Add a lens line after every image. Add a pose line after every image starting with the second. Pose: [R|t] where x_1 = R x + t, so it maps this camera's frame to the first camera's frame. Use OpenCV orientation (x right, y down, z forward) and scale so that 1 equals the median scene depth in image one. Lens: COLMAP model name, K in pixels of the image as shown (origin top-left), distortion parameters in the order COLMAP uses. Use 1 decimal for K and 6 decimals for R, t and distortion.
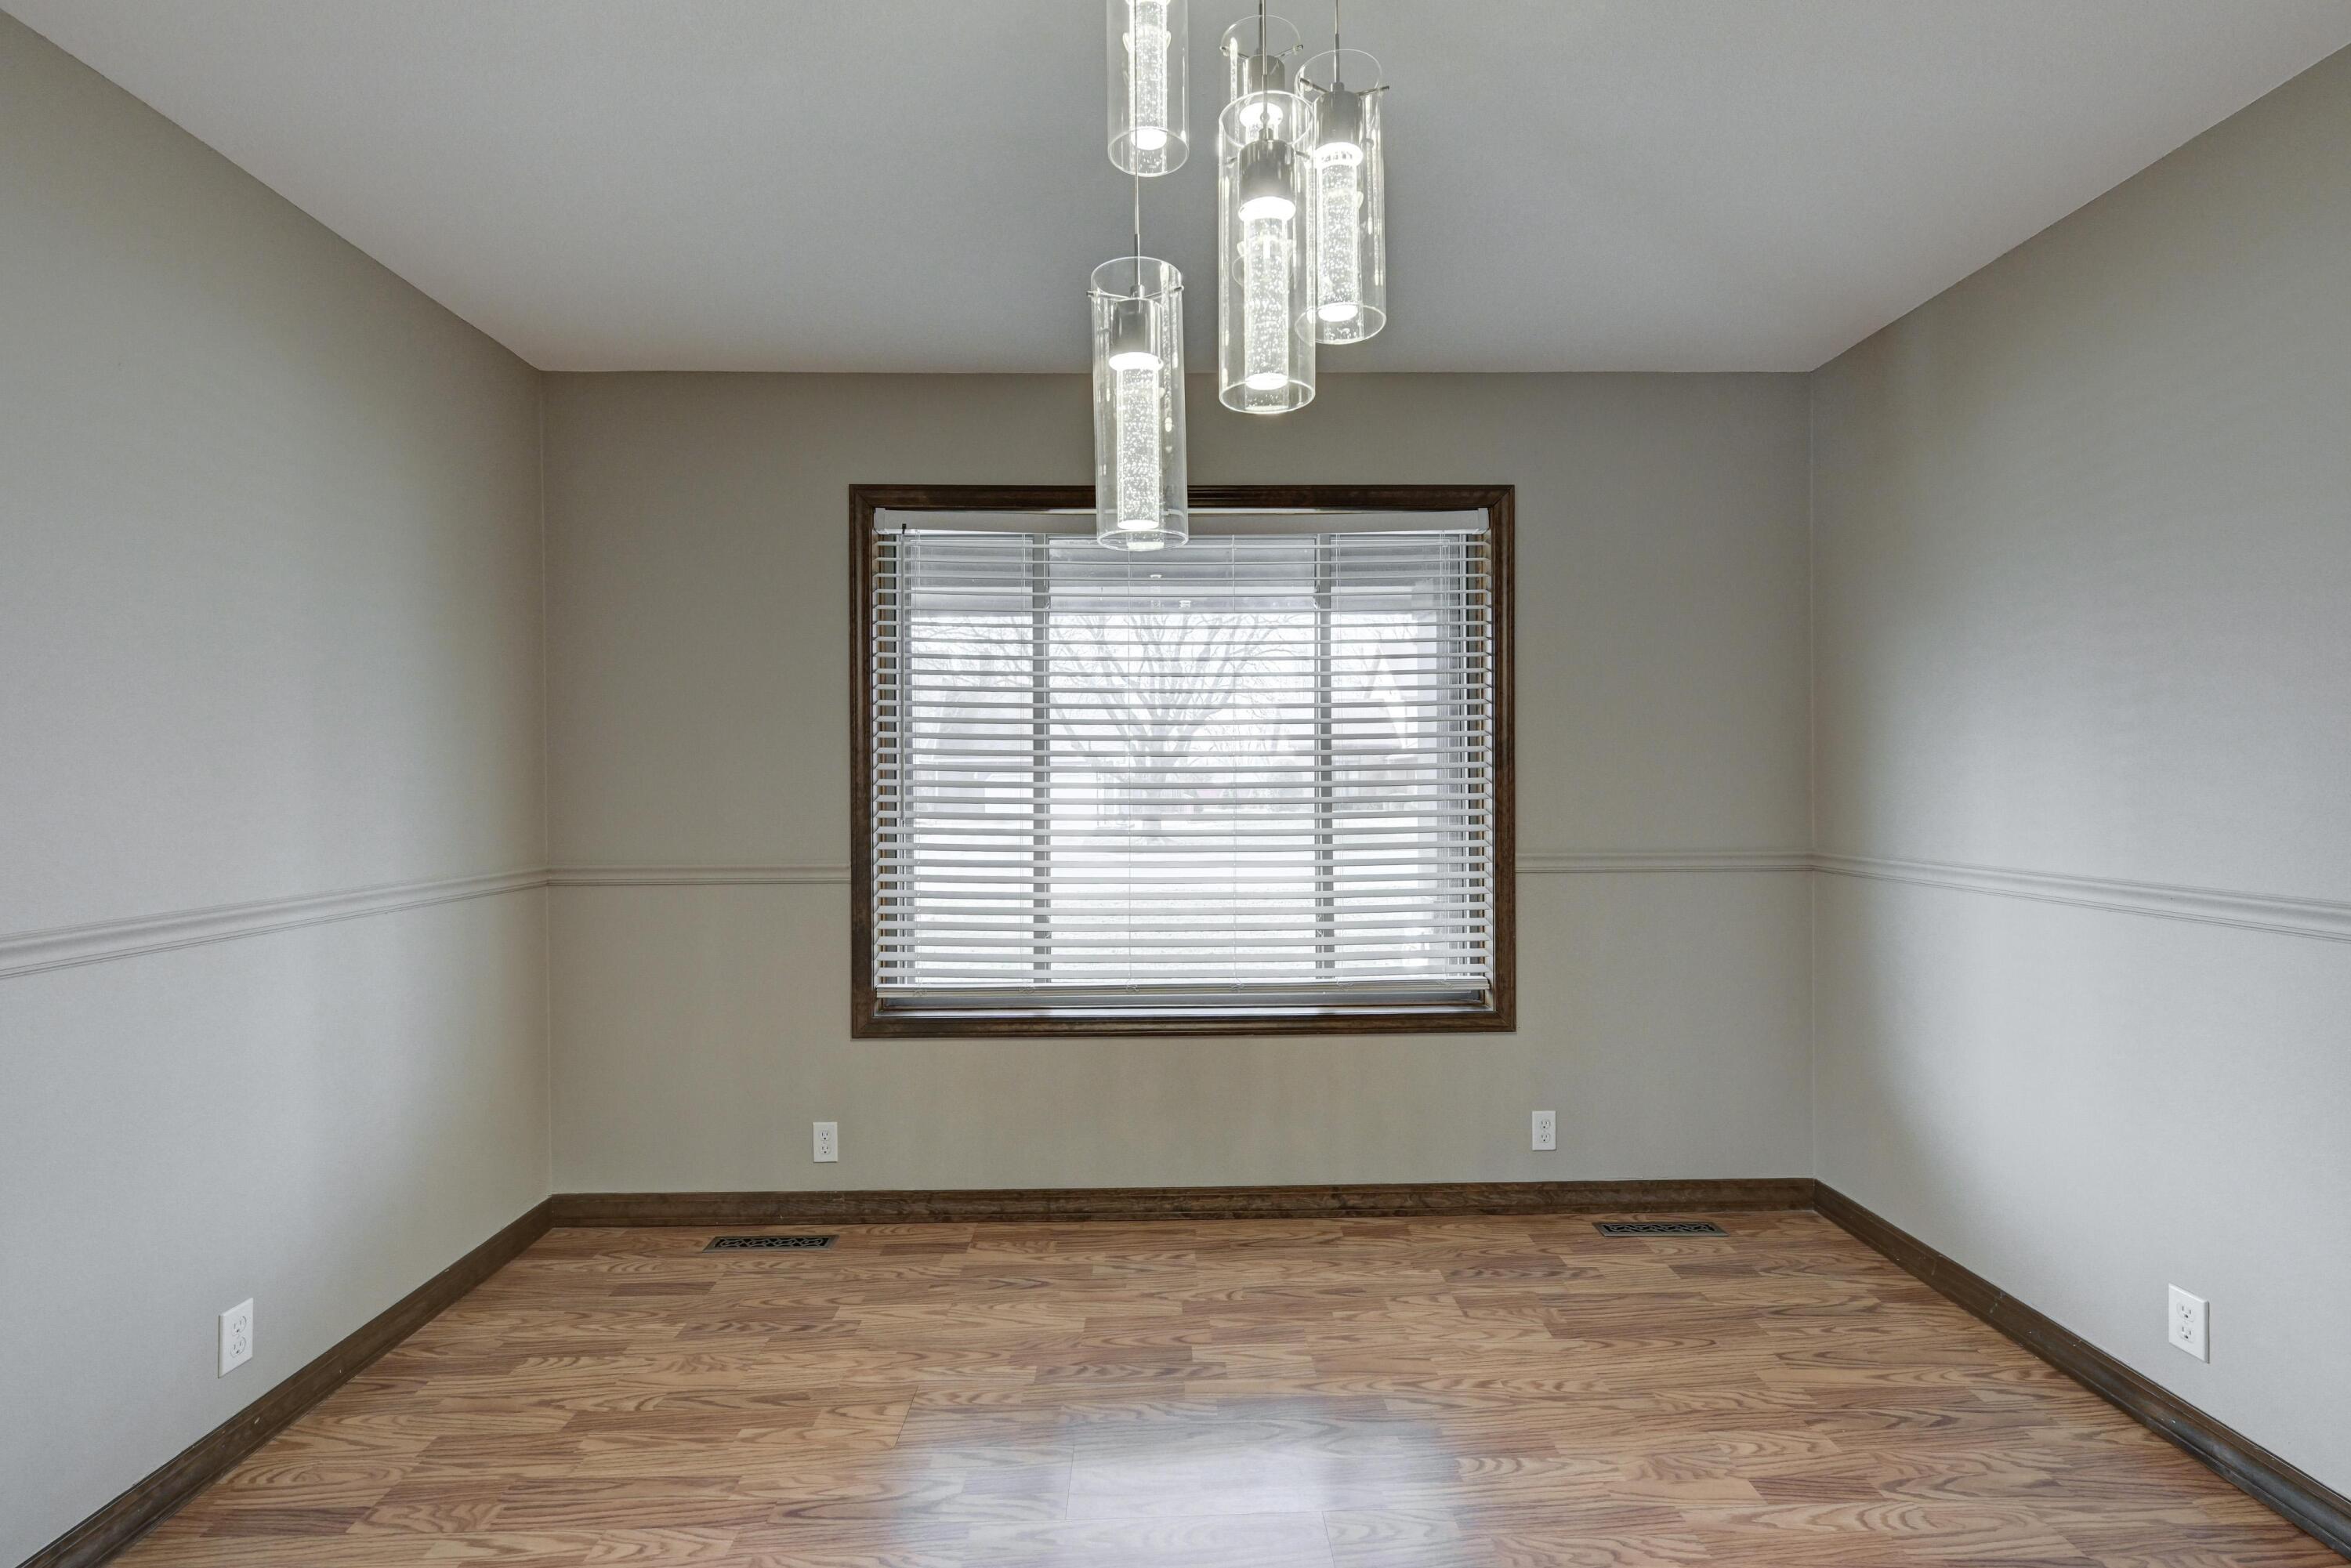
lens RADIAL K [[1051.4, 0, 1175.8], [0, 1051.4, 786.4], [0, 0, 1]] dist [-0.000864, 0.000947]
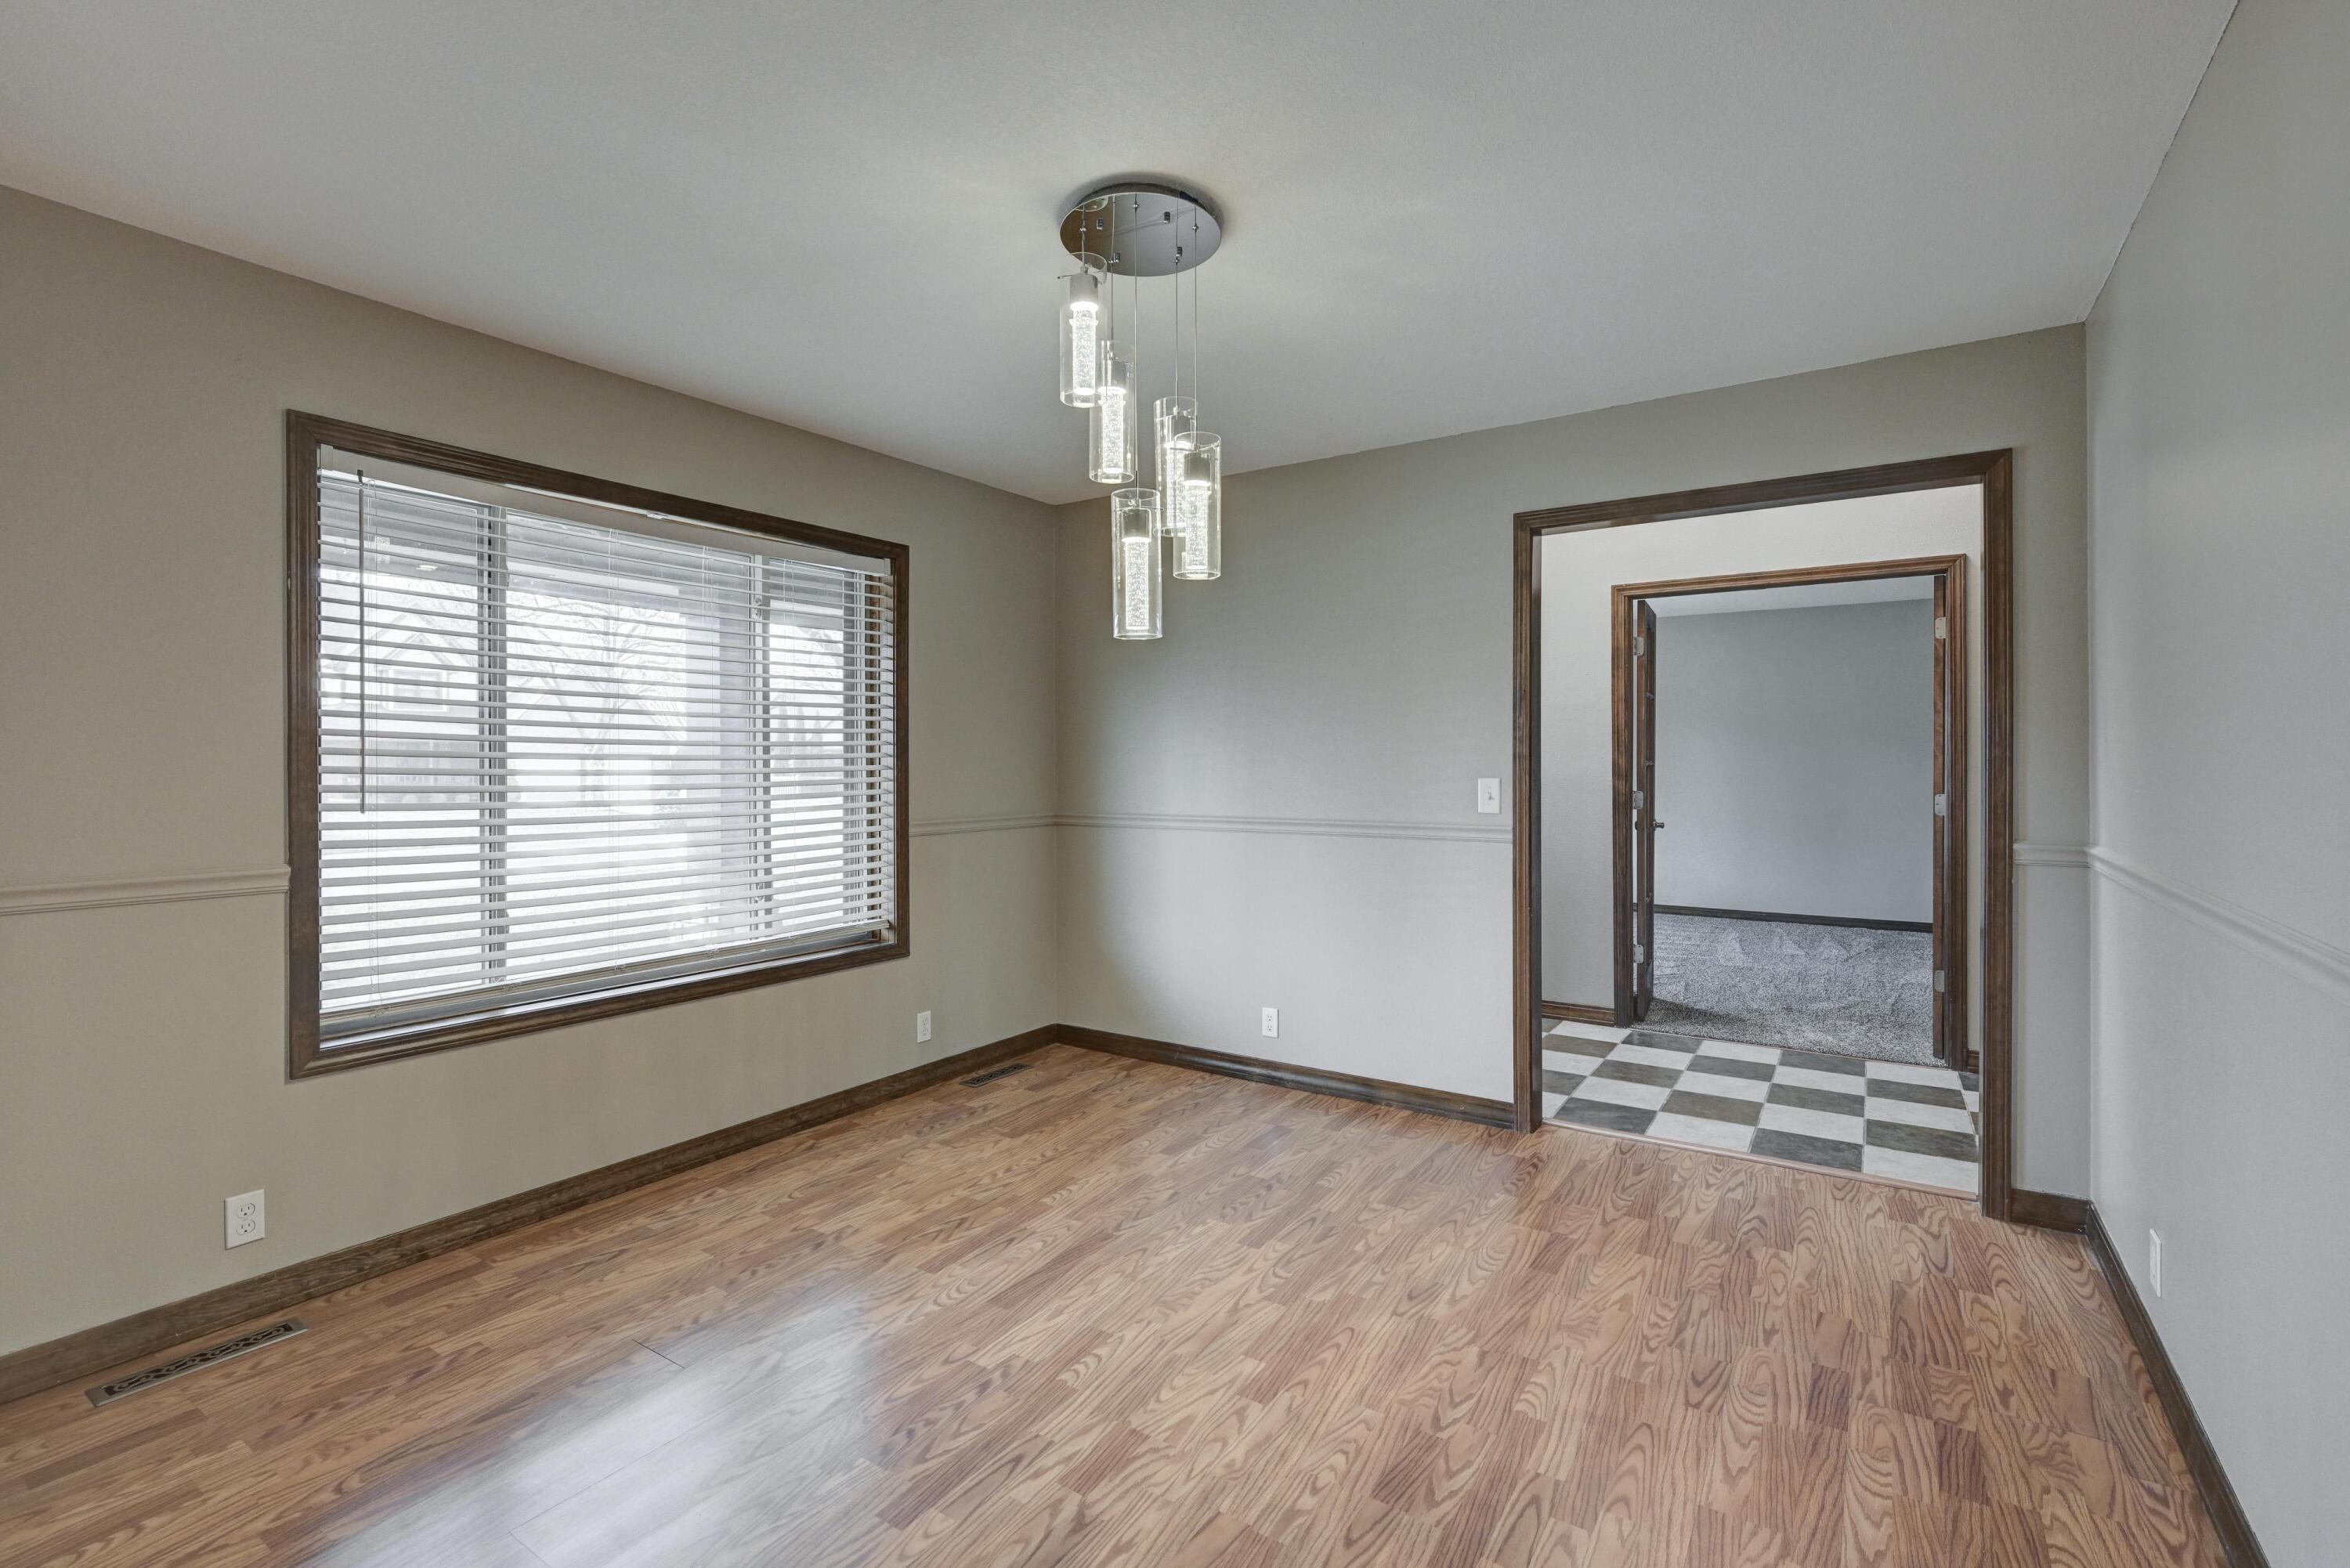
lens RADIAL K [[1050.9, 0, 1189.4], [0, 1050.9, 769.9], [0, 0, 1]] dist [-0.000864, 0.000947]
pose [[0.567733, -0.002142, 0.823210, -0.608120], [0.003192, 0.999995, 0.000400, -0.002013], [-0.823206, 0.002400, 0.567737, -0.050529]]
